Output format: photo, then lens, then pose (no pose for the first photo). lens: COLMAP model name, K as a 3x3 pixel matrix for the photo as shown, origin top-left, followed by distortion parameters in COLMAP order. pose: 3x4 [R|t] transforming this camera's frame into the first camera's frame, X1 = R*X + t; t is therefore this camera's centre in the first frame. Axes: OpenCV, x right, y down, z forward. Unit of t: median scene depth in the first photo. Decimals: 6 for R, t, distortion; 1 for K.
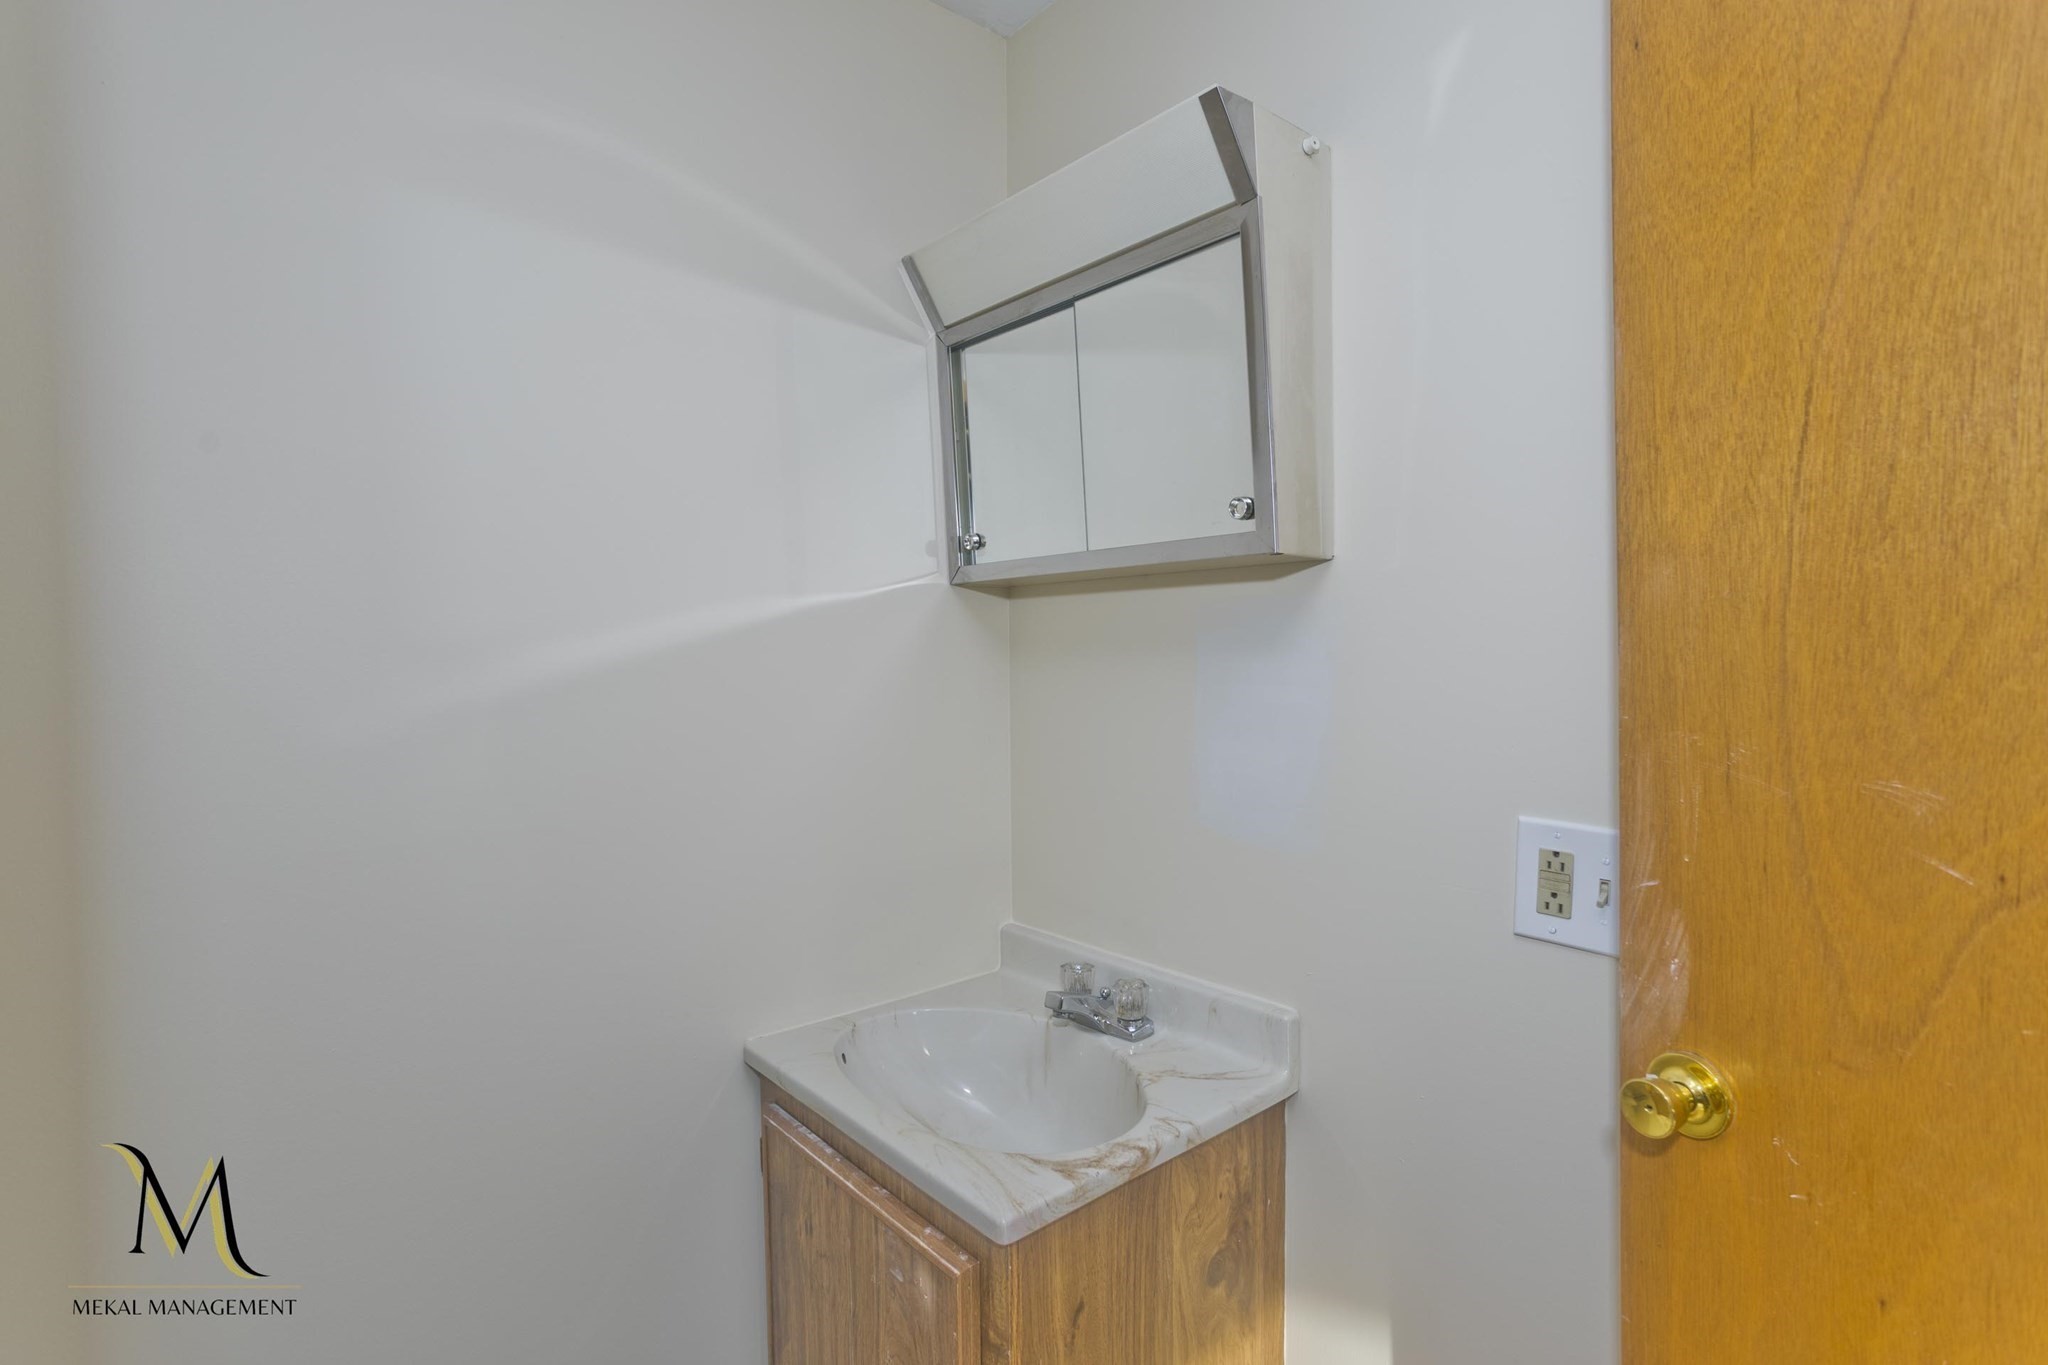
lens RADIAL K [[998.7, 0, 1042.6], [0, 998.7, 675.4], [0, 0, 1]] dist [-0.046709, 0.027975]
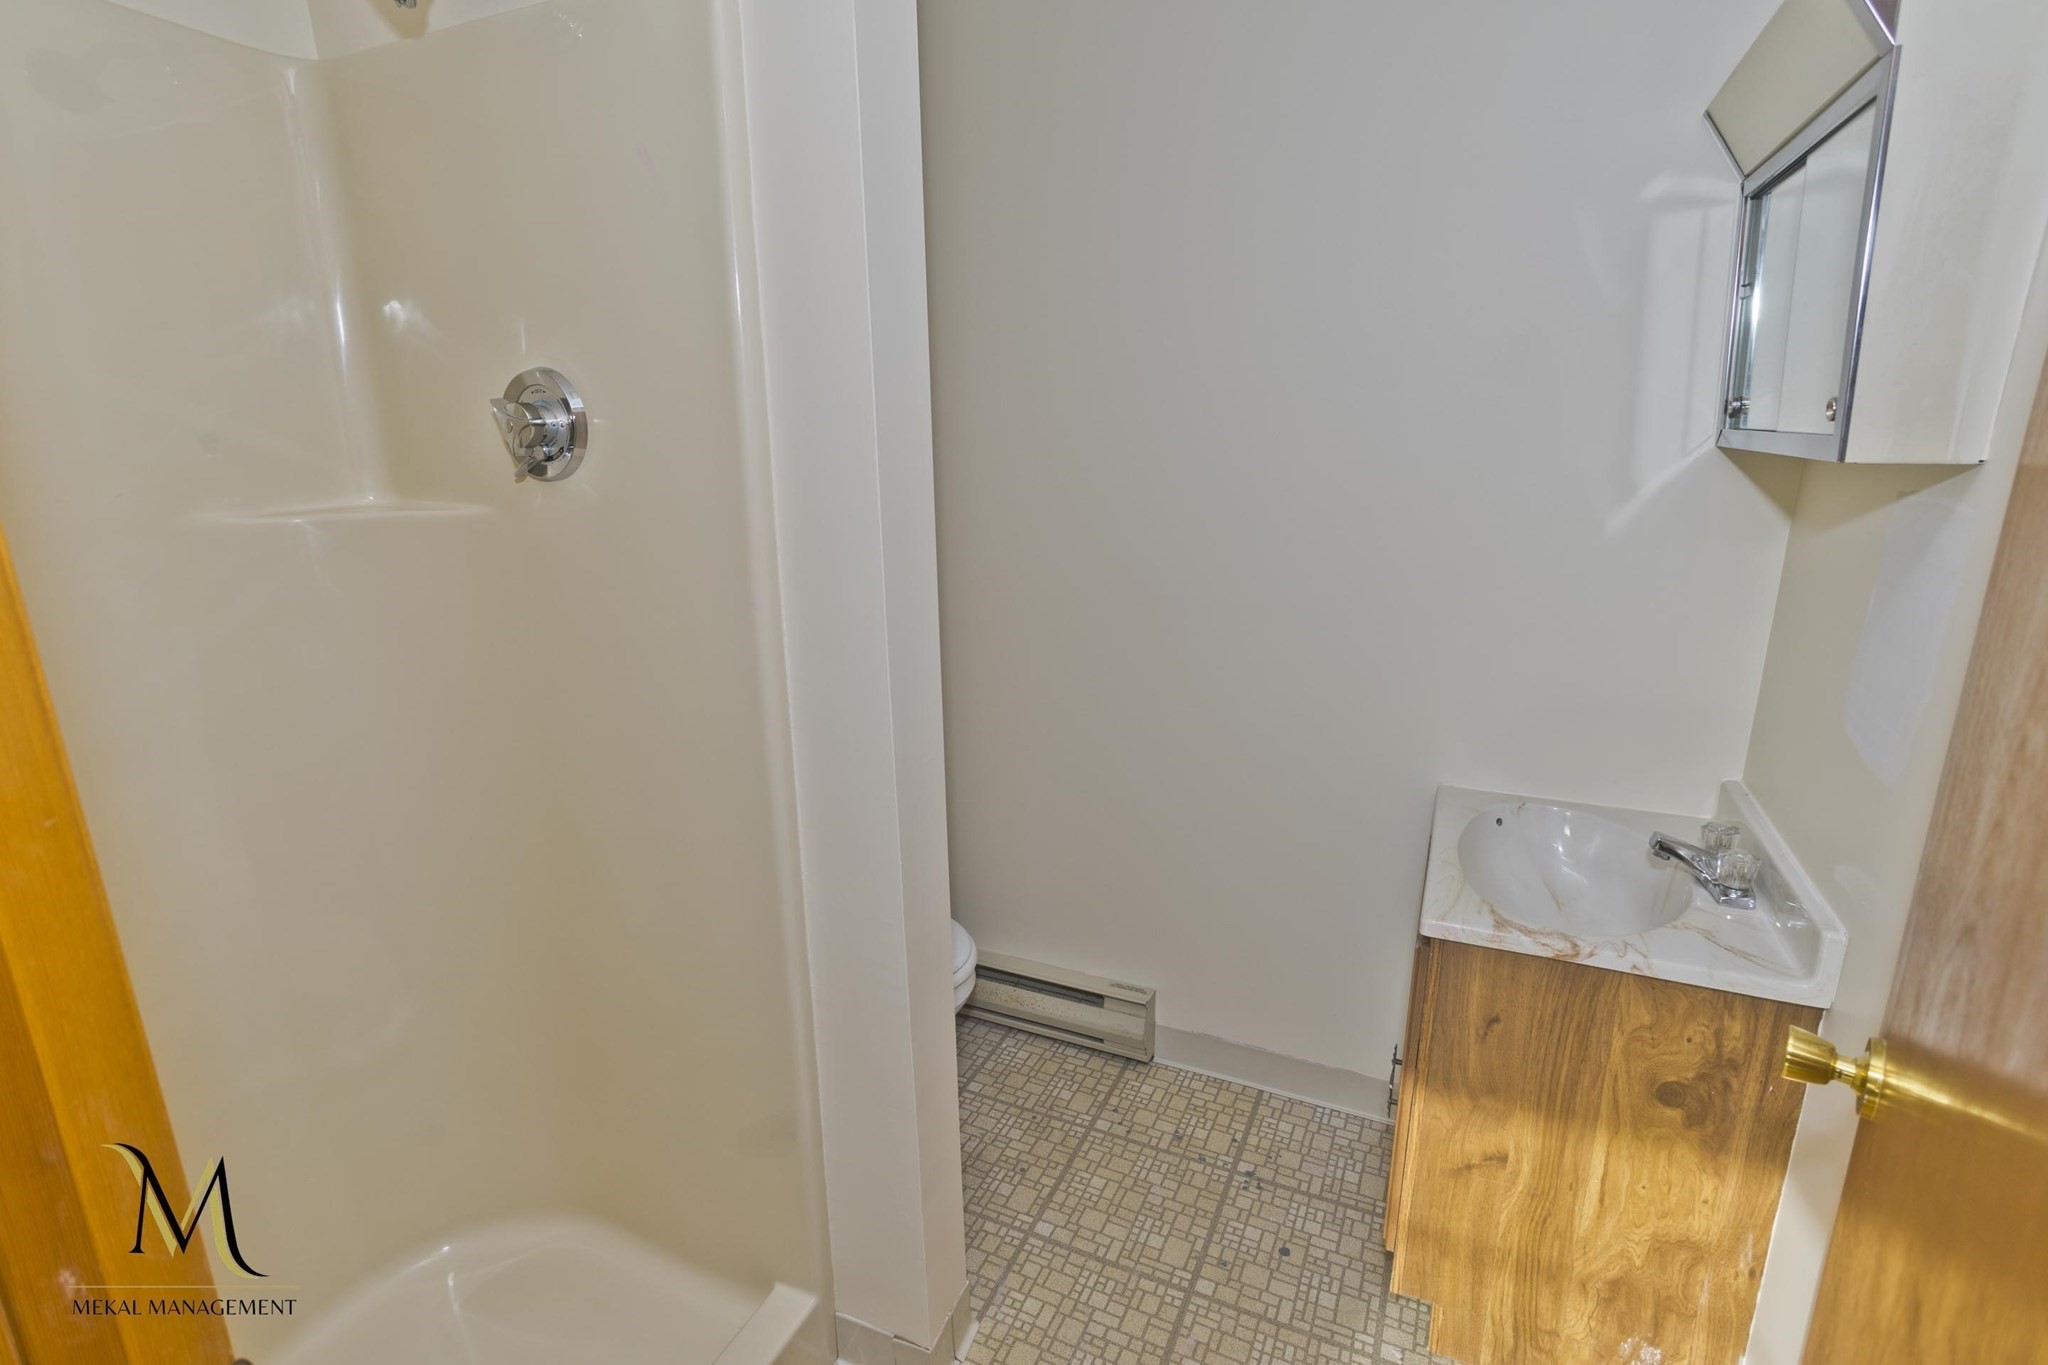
lens RADIAL K [[998.7, 0, 1042.6], [0, 998.7, 675.4], [0, 0, 1]] dist [-0.046709, 0.027975]
pose [[0.425863, 0.251259, -0.869200, 0.756032], [-0.026315, 0.963701, 0.265684, -0.152236], [0.904405, -0.090272, 0.417017, -0.092160]]
